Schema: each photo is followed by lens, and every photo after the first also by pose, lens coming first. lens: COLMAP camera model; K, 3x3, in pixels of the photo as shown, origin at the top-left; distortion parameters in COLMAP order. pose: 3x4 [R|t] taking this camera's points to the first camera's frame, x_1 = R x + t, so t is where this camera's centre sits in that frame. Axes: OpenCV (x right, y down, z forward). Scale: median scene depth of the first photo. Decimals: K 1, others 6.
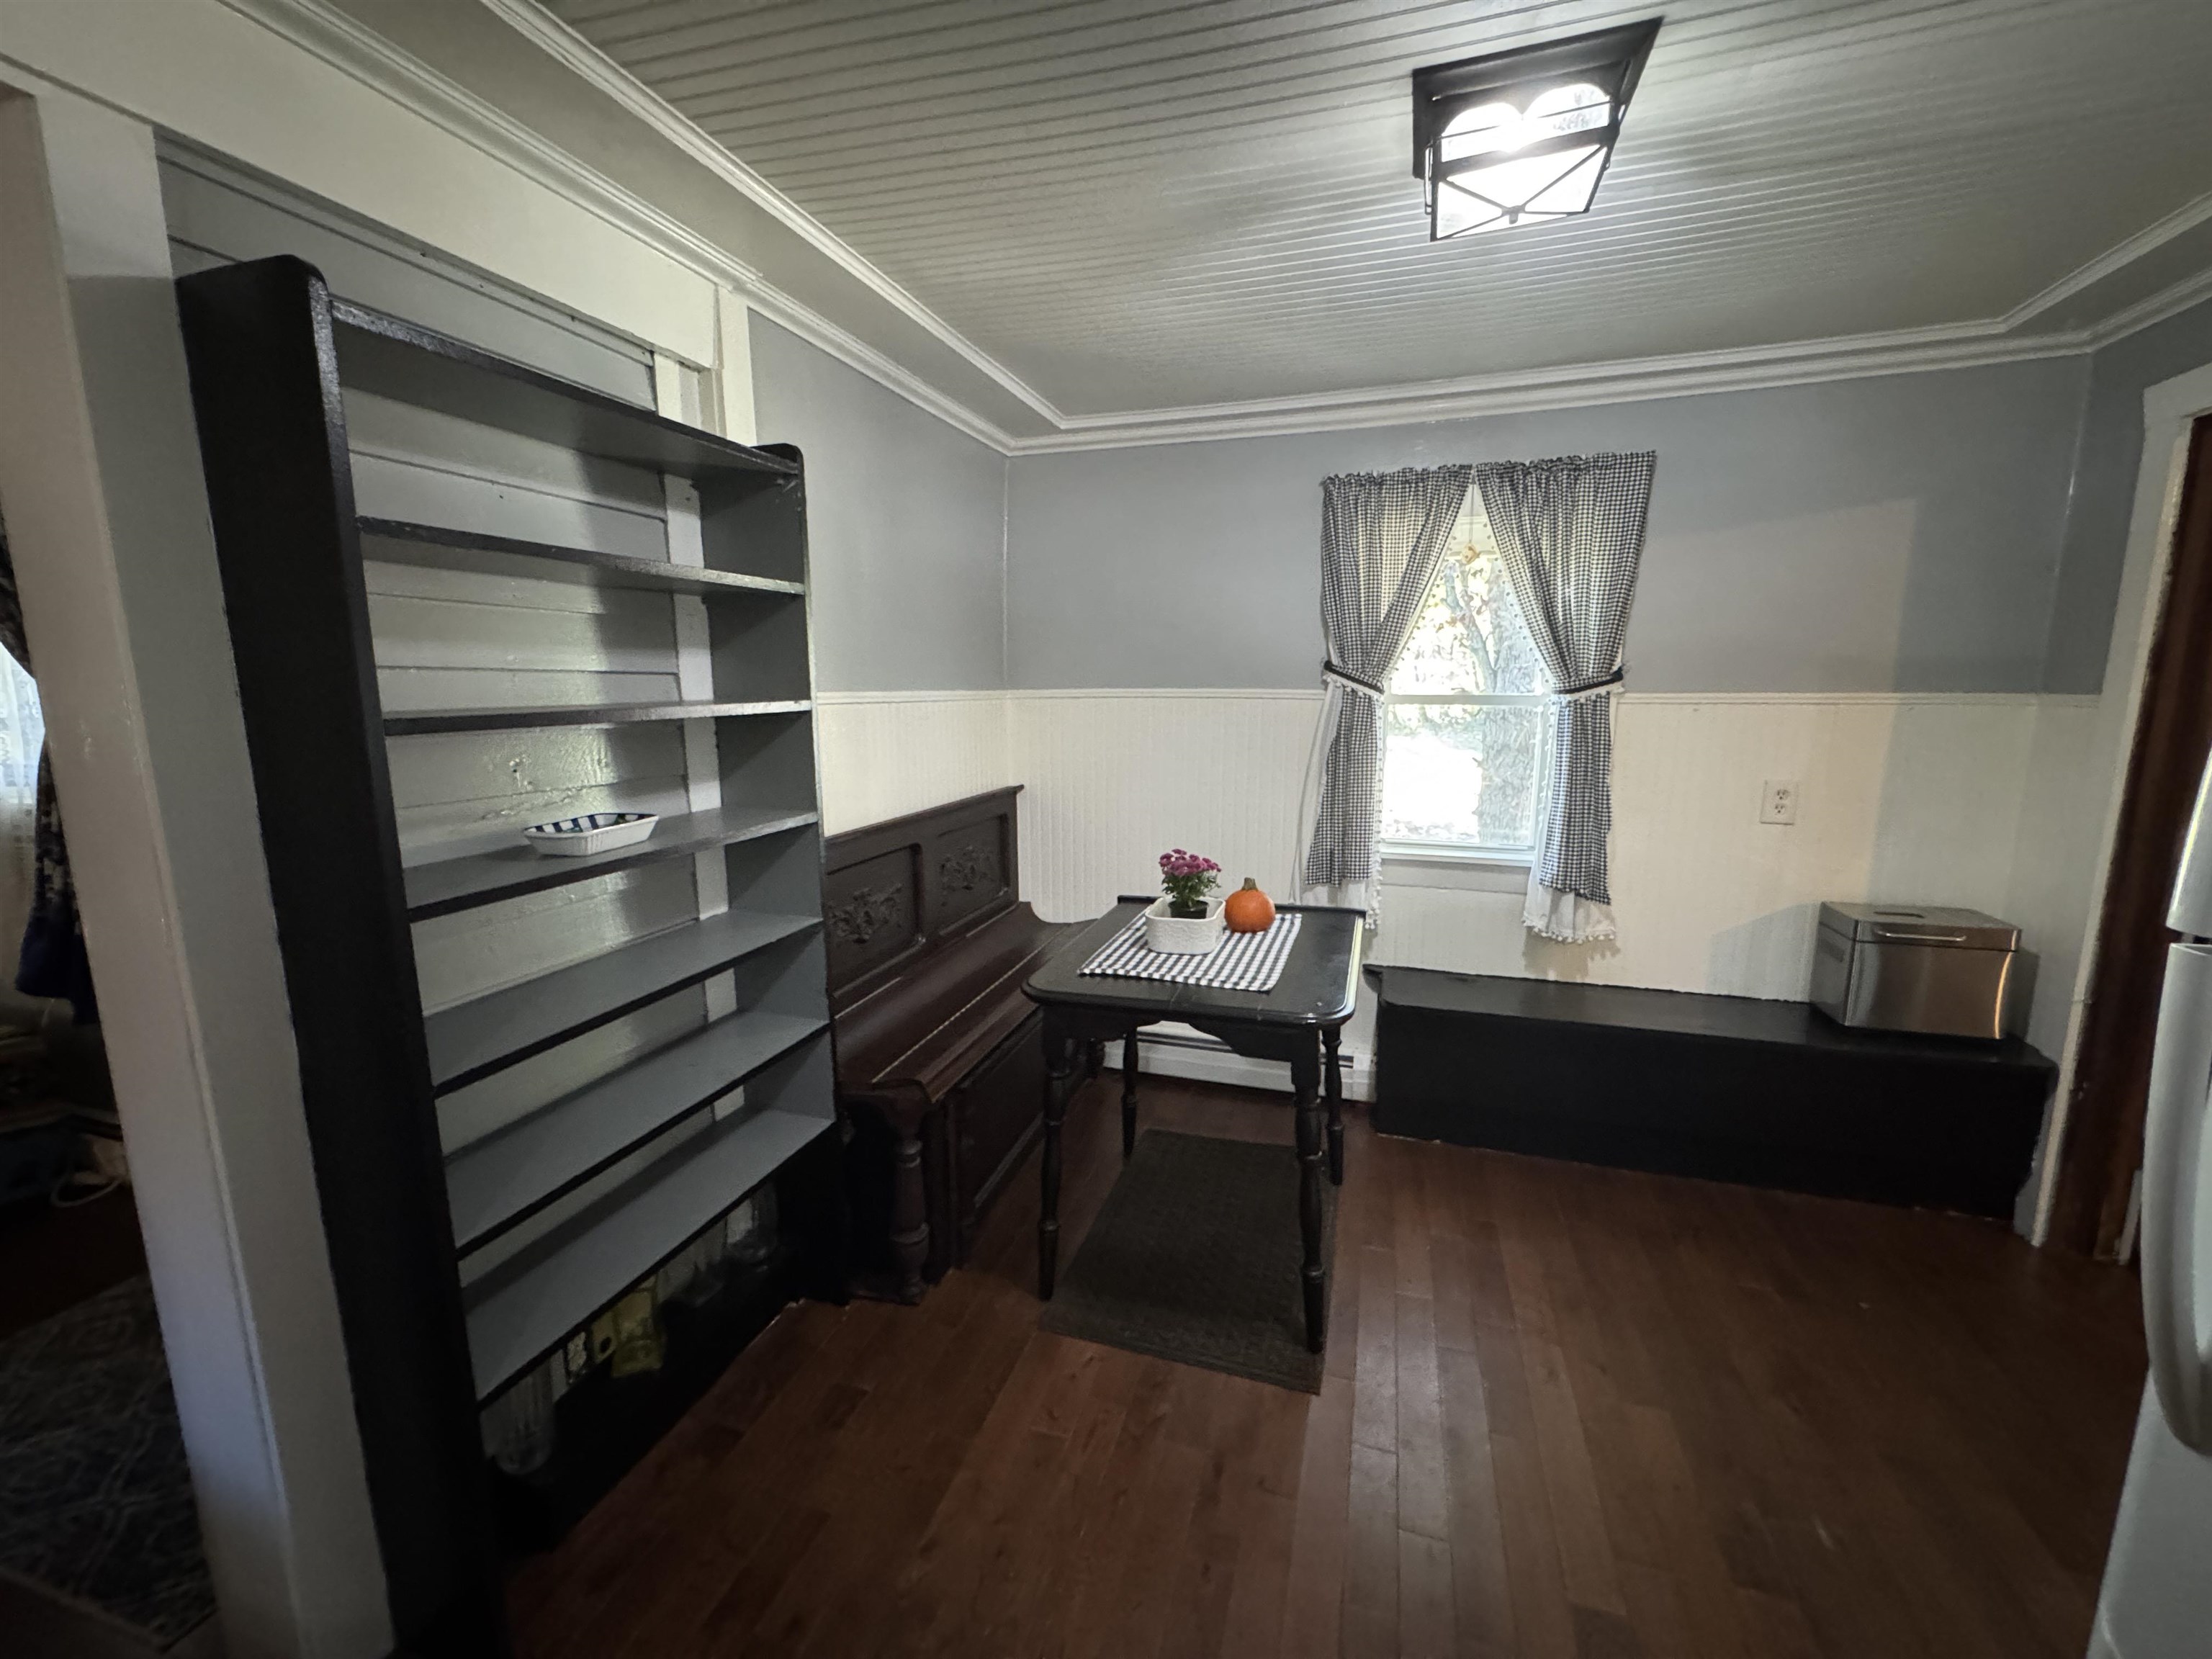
lens RADIAL K [[882.6, 0, 1104.3], [0, 882.6, 828.5], [0, 0, 1]] dist [-0.002291, -0.000442]
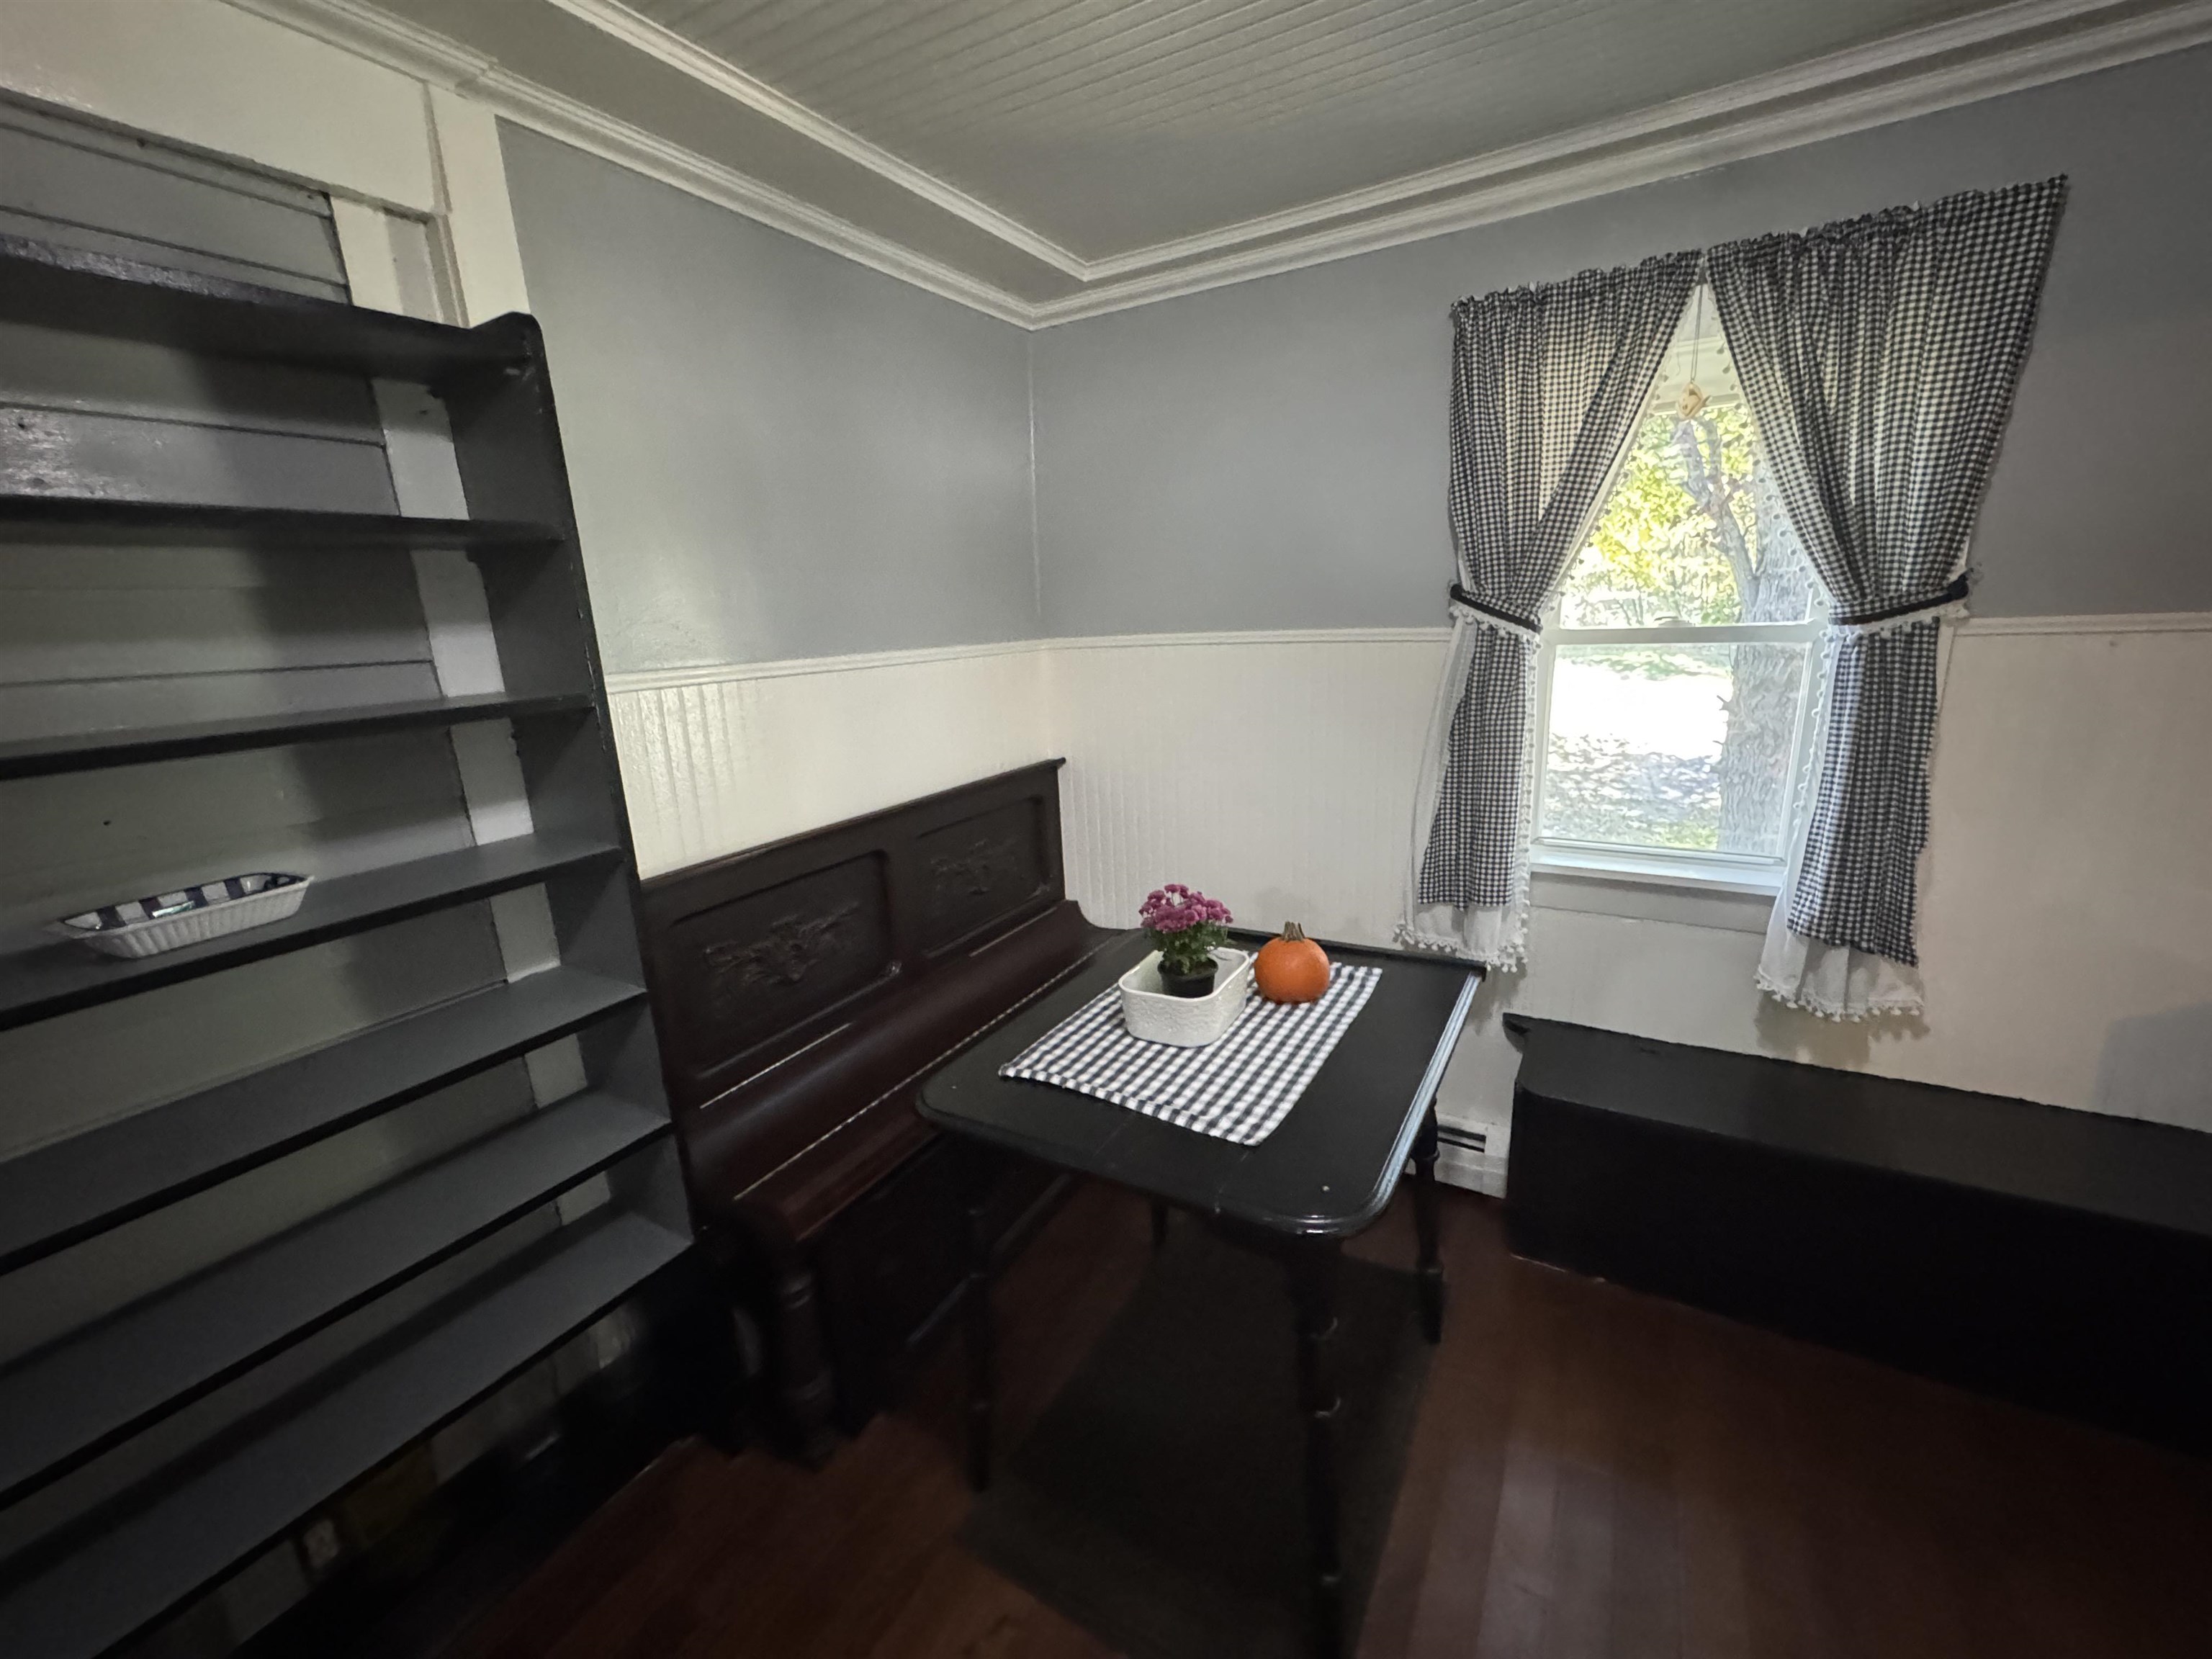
lens RADIAL K [[882.6, 0, 1104.3], [0, 882.6, 828.5], [0, 0, 1]] dist [-0.002291, -0.000442]
pose [[0.974228, 0.012807, -0.225204, 0.158347], [0.006143, 0.996510, 0.083244, -0.066185], [0.225484, -0.082482, 0.970749, 0.282886]]
